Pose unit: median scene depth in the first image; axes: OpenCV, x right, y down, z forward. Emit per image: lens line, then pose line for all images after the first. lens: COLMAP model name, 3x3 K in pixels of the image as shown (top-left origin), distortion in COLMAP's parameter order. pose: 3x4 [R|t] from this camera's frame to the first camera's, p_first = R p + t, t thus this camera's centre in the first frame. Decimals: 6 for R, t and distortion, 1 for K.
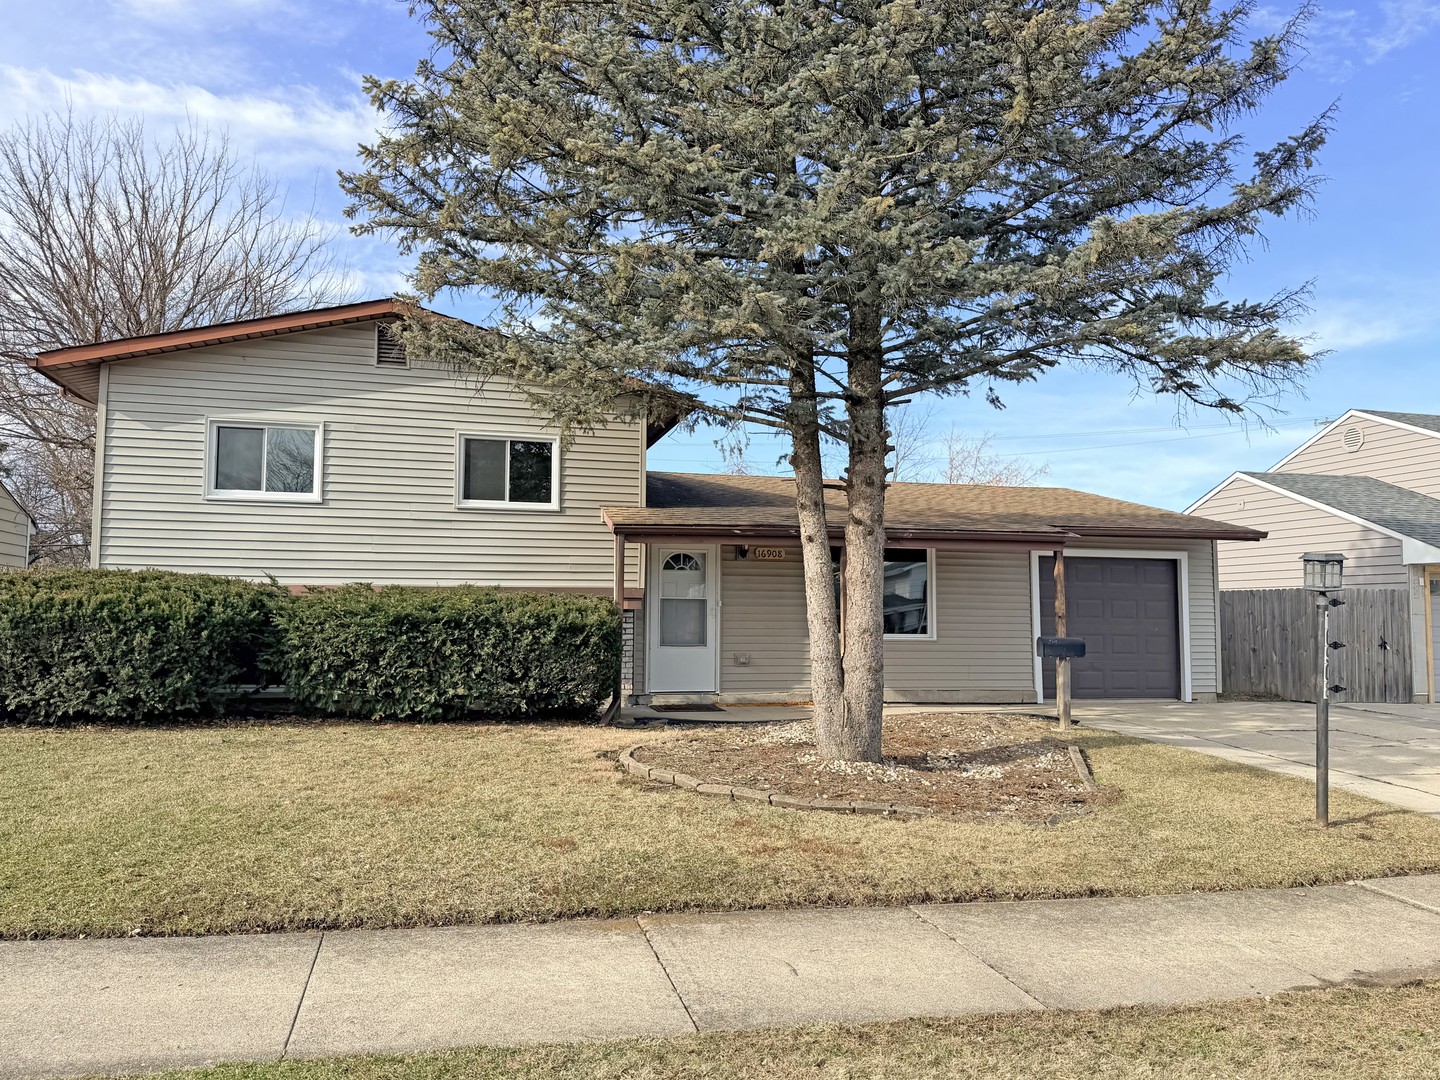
lens RADIAL K [[1035.7, 0, 722.3], [0, 1035.7, 533.8], [0, 0, 1]] dist [0.092193, -0.143007]
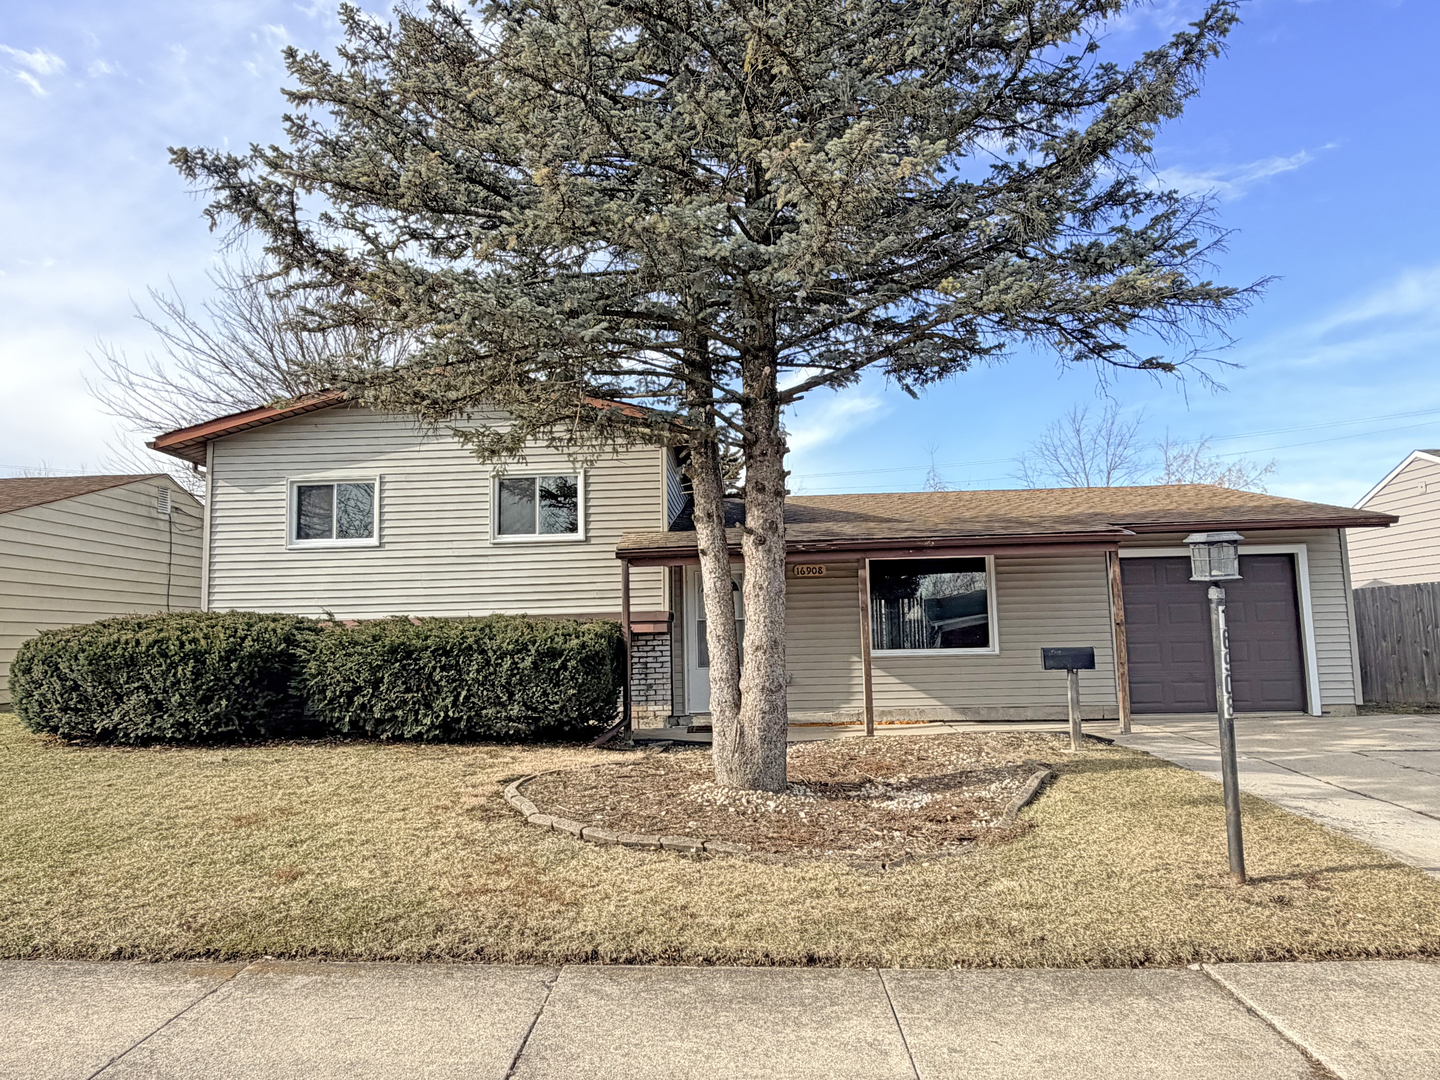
lens RADIAL K [[940.3, 0, 720.0], [0, 940.3, 540.0], [0, 0, 1]] dist [-0.006055, 0.005064]
pose [[0.956233, -0.060882, -0.286204, 0.305126], [0.053997, 0.998032, -0.031894, 0.018924], [0.287583, 0.015044, 0.957638, 0.158687]]
